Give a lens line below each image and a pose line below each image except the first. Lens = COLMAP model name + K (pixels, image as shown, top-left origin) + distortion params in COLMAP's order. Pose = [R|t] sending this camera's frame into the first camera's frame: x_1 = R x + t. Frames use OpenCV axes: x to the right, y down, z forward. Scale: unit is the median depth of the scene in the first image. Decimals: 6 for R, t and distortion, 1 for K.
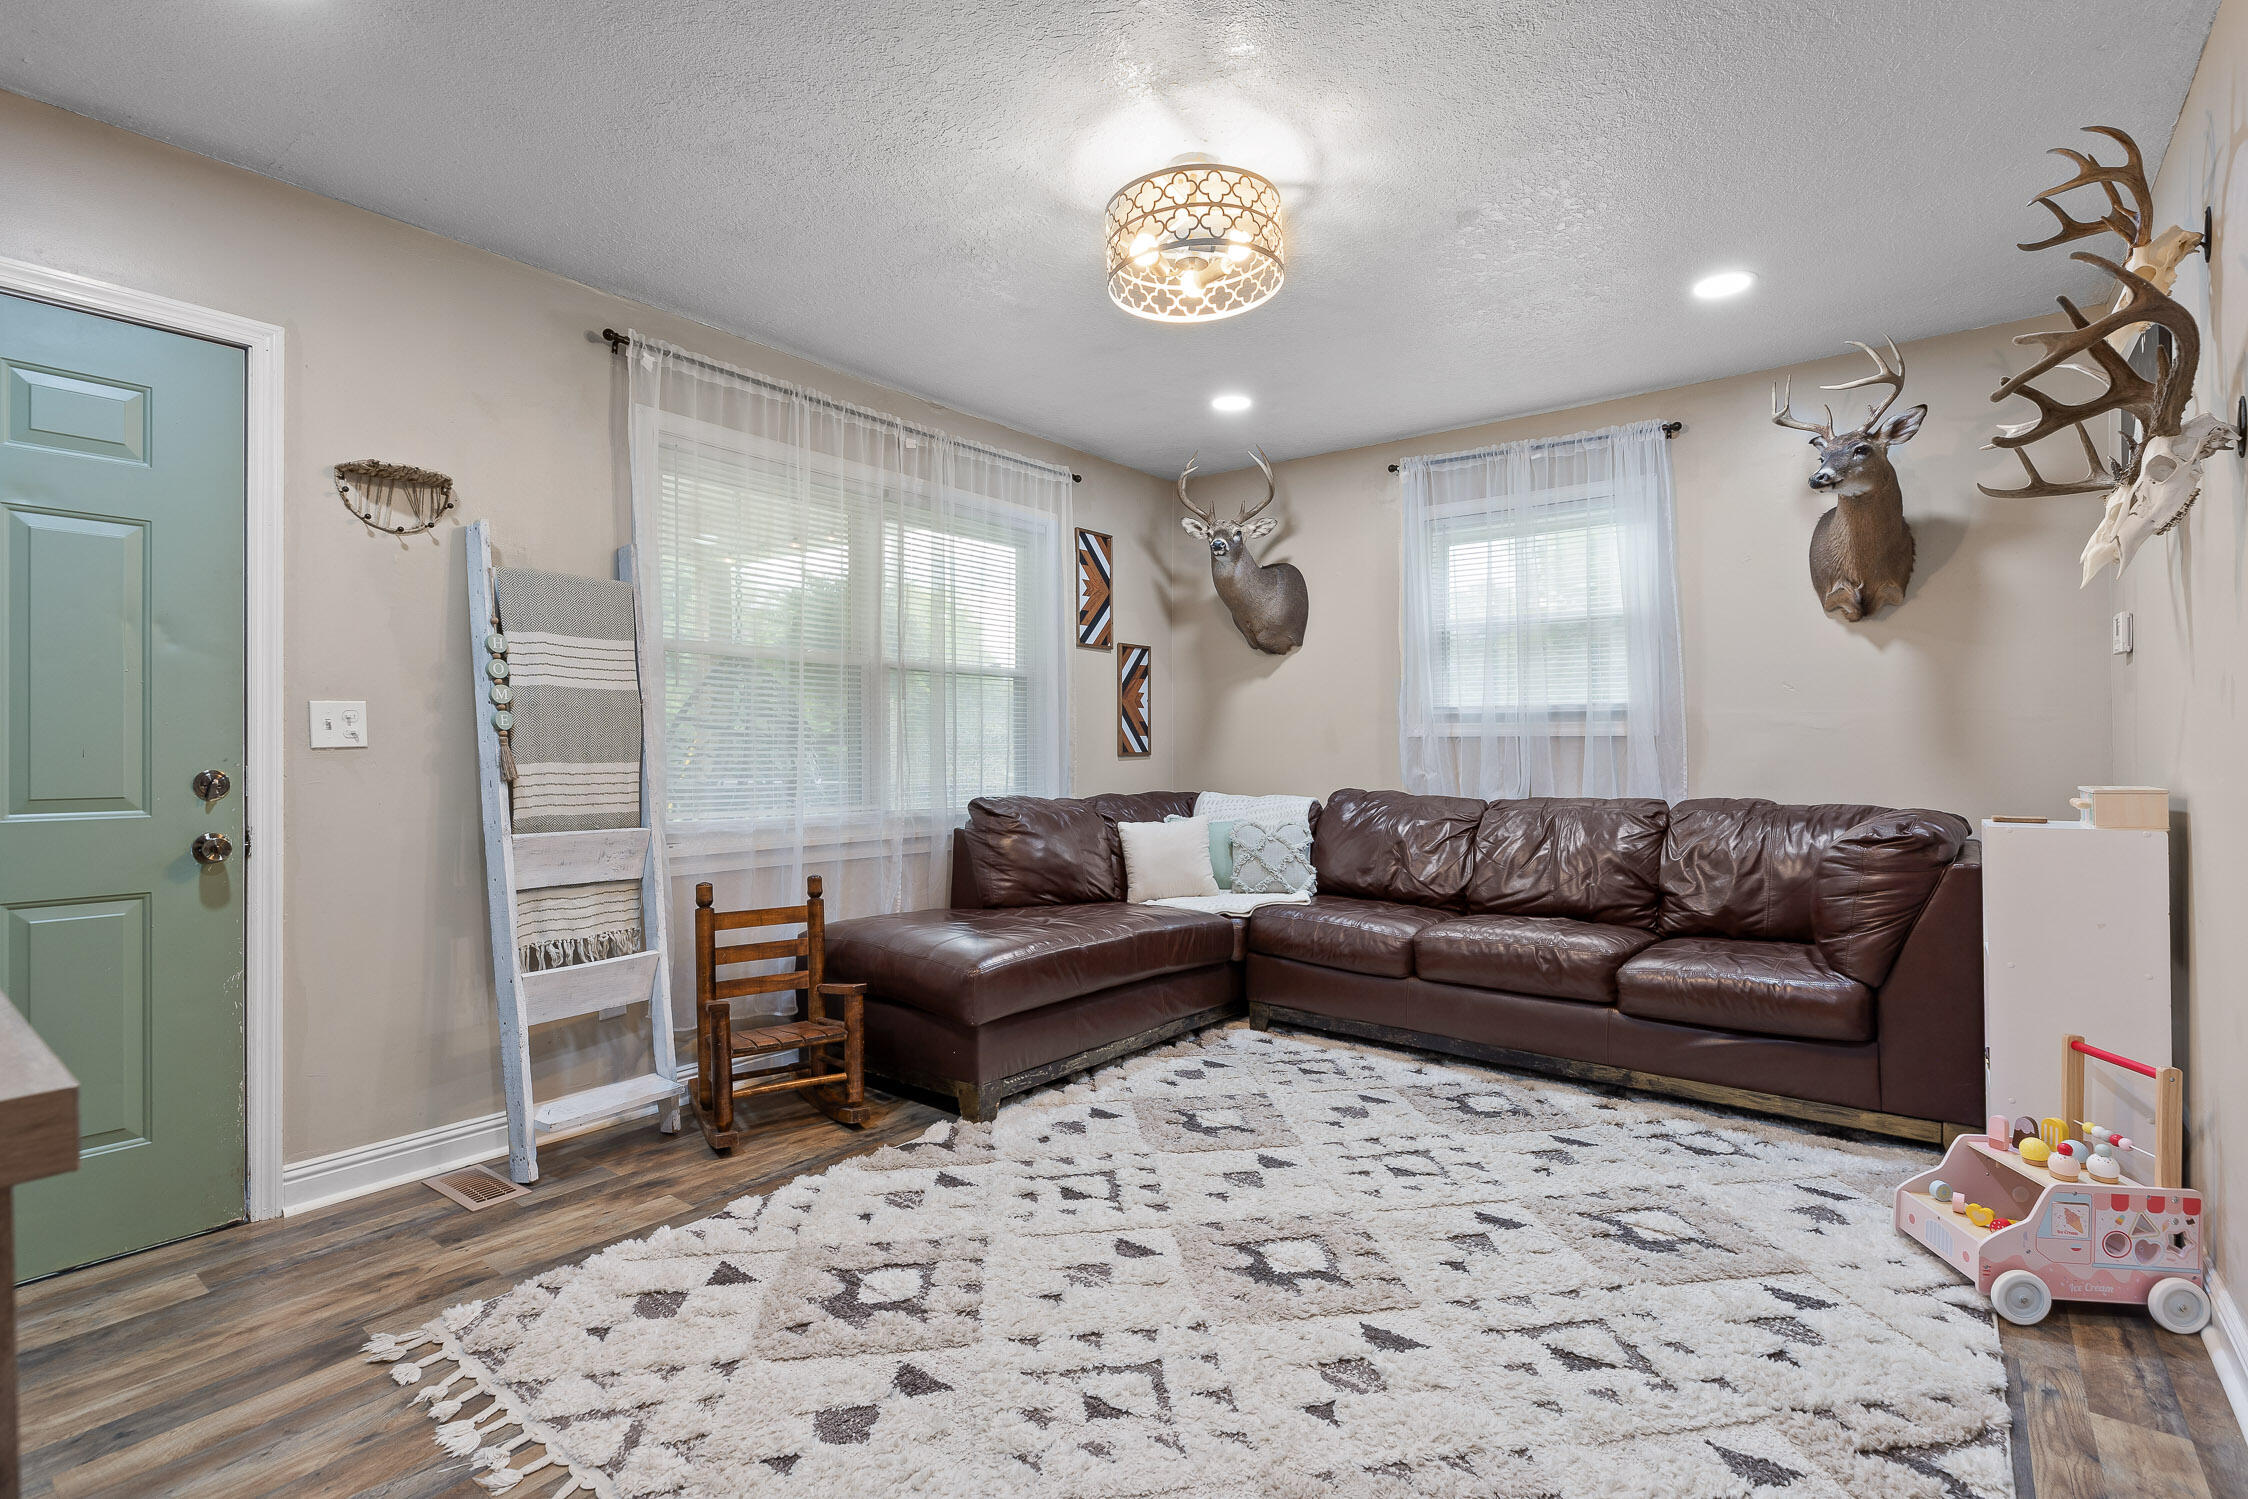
lens RADIAL K [[1057.3, 0, 1124.0], [0, 1057.3, 749.5], [0, 0, 1]] dist [-0.001071, 0.000052]
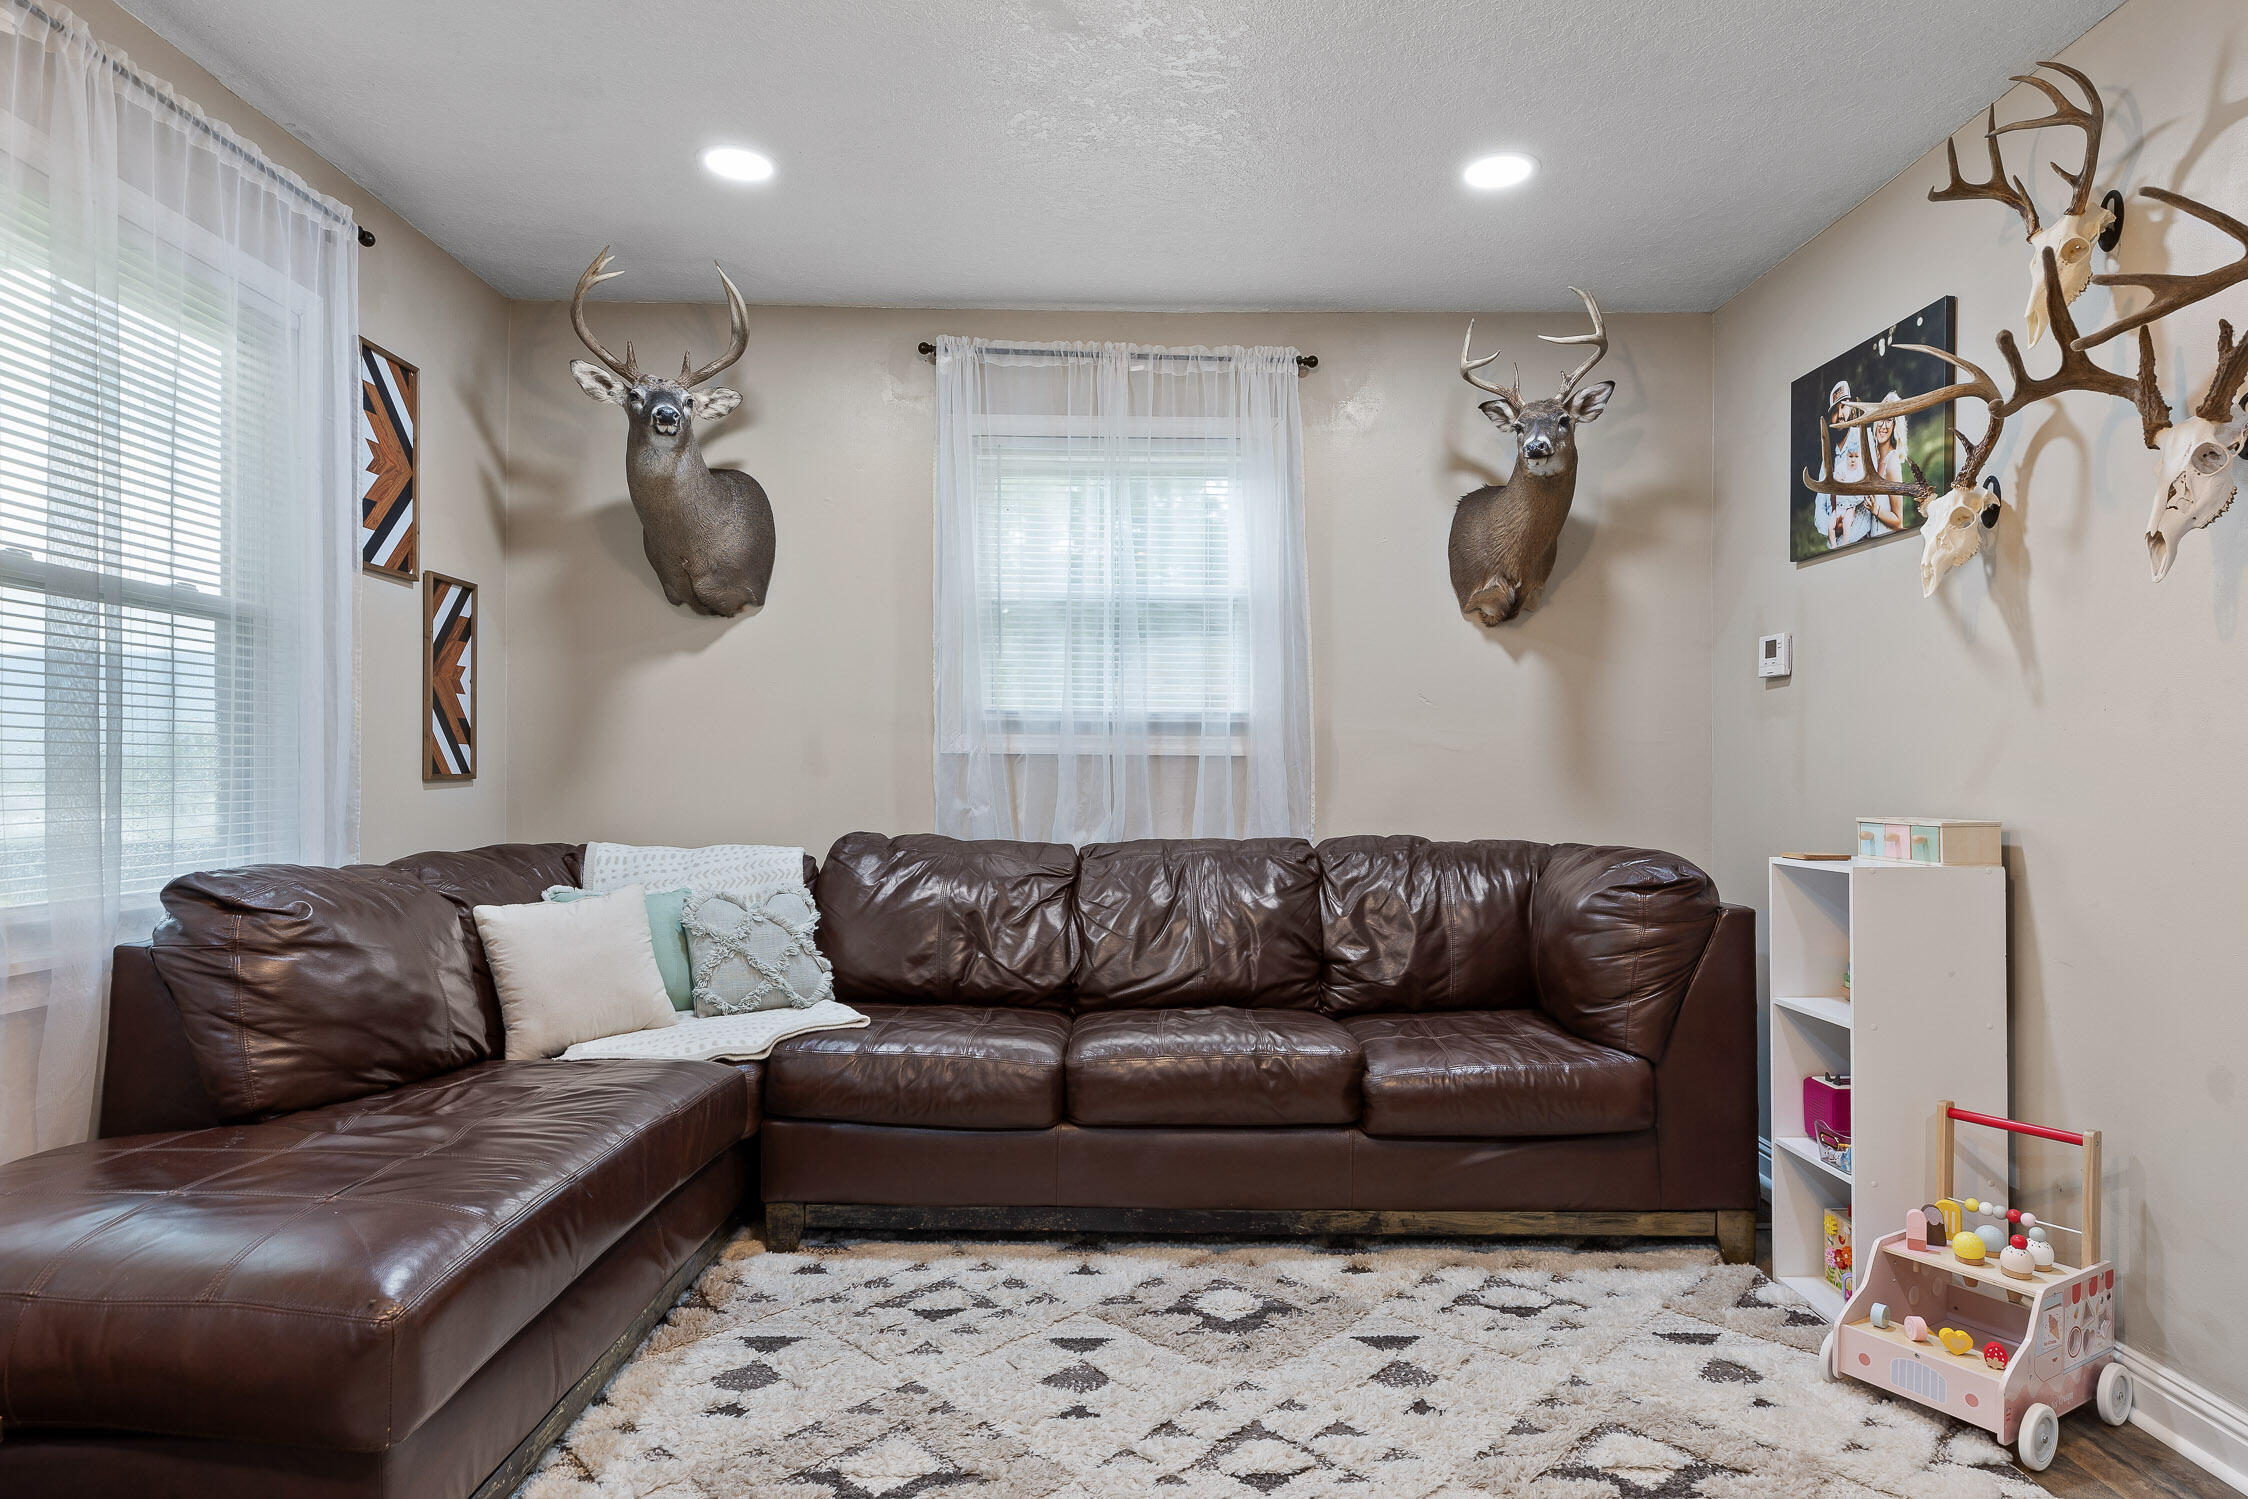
lens RADIAL K [[1289.8, 0, 1131.0], [0, 1289.8, 775.4], [0, 0, 1]] dist [0.015682, -0.010607]
pose [[0.778679, 0.004875, 0.627404, -0.181224], [-0.006267, 0.999980, 0.000009, 0.001595], [-0.627392, -0.003939, 0.778694, 0.338735]]
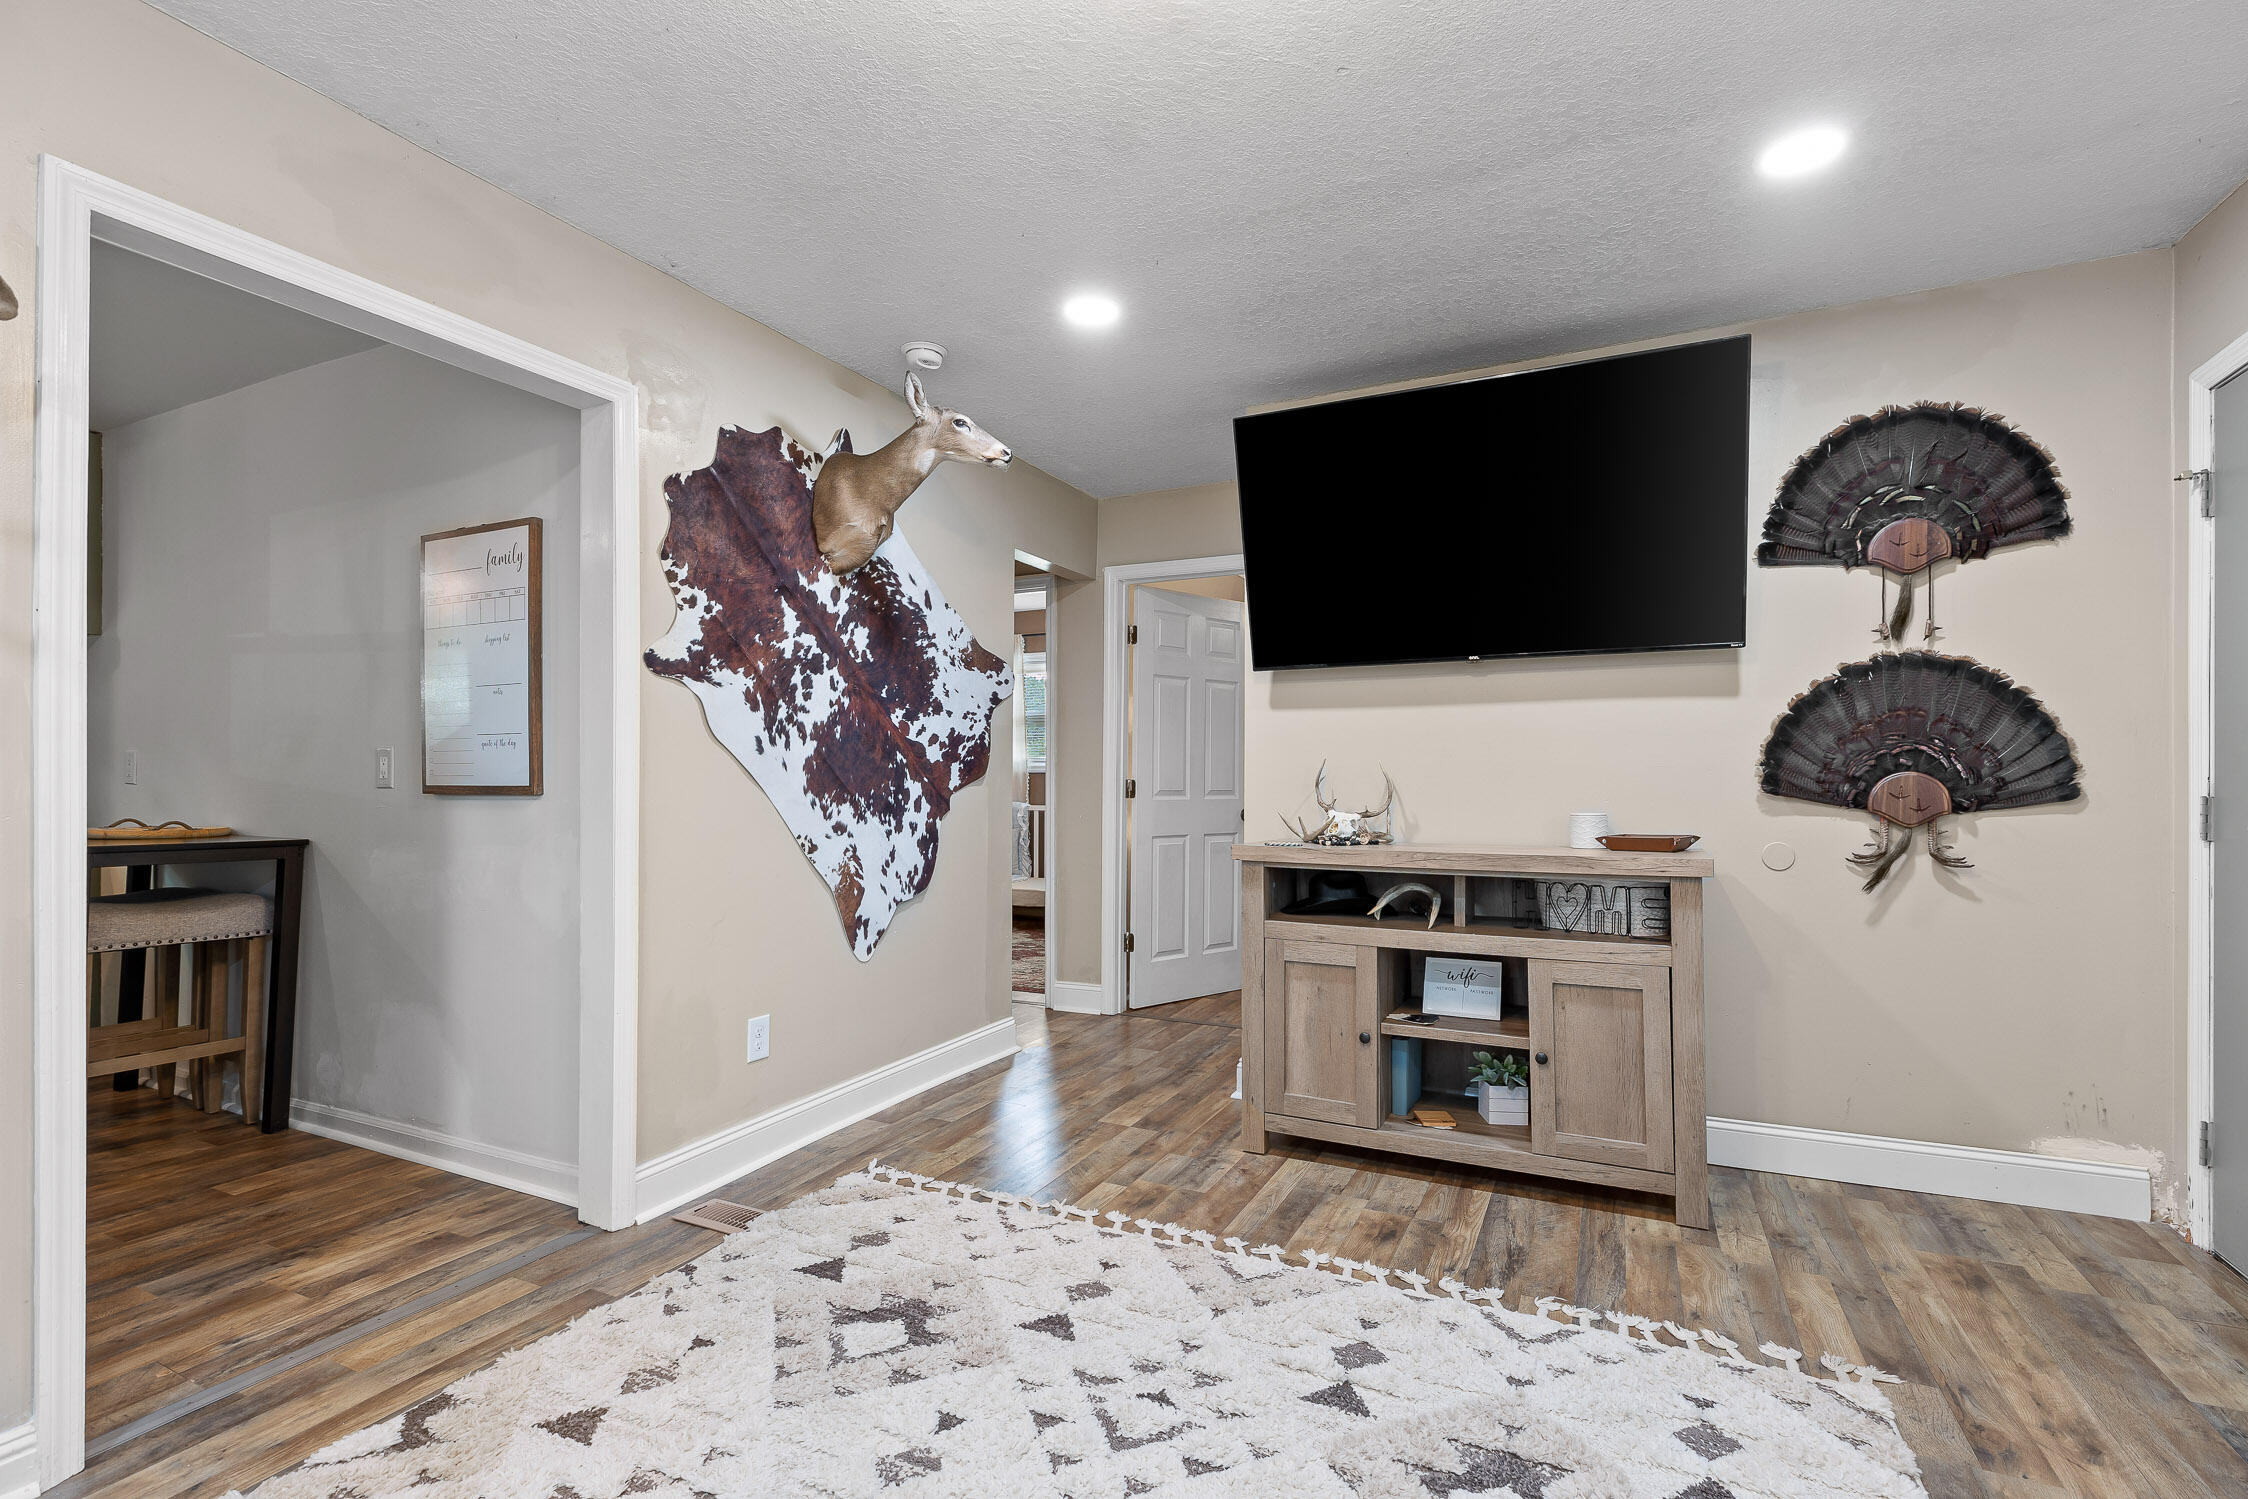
lens RADIAL K [[1019.4, 0, 1136.6], [0, 1019.4, 765.0], [0, 0, 1]] dist [0.001301, 0.000068]
pose [[-0.973960, 0.001111, -0.226719, 0.105563], [0.003131, 0.999959, -0.008550, -0.007606], [0.226700, -0.009038, -0.973923, 0.916398]]
